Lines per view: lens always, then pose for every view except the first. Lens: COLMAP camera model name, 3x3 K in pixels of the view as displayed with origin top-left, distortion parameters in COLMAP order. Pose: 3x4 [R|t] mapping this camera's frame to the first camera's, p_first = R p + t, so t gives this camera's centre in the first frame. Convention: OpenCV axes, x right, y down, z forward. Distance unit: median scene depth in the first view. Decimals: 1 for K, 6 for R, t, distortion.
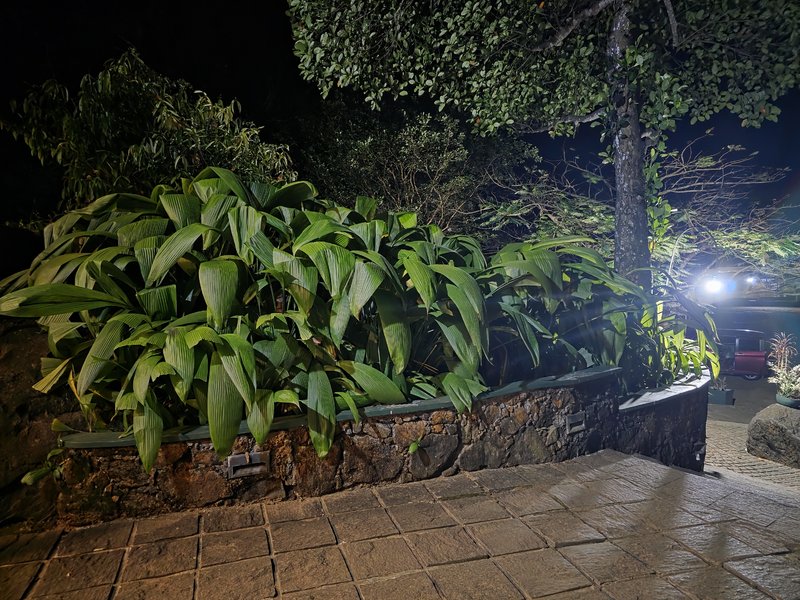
lens RADIAL K [[529.4, 0, 403.0], [0, 529.4, 295.8], [0, 0, 1]] dist [0.075763, -0.056305]
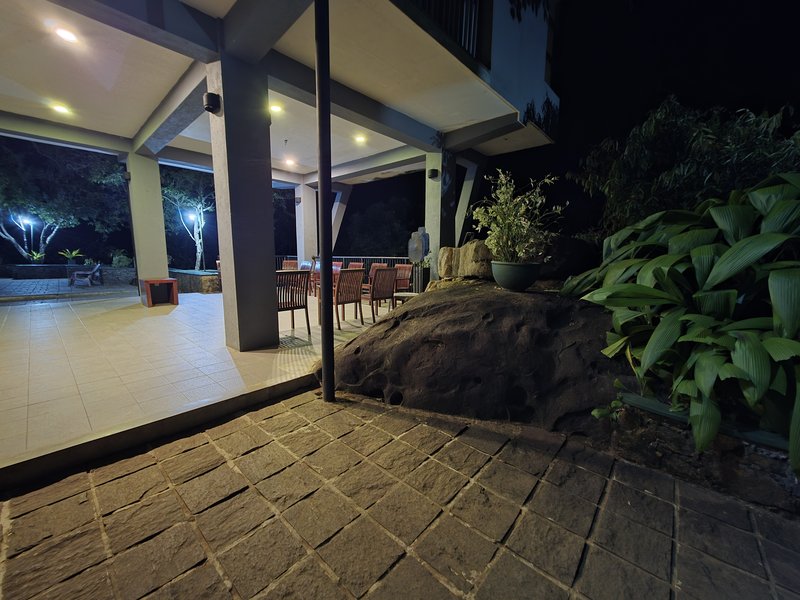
lens RADIAL K [[321.7, 0, 398.5], [0, 321.7, 296.6], [0, 0, 1]] dist [-0.000137, -0.000368]
pose [[0.506511, 0.119960, -0.853848, -0.222315], [-0.059530, 0.992777, 0.104165, -0.036020], [0.860176, -0.001931, 0.509994, 0.075822]]
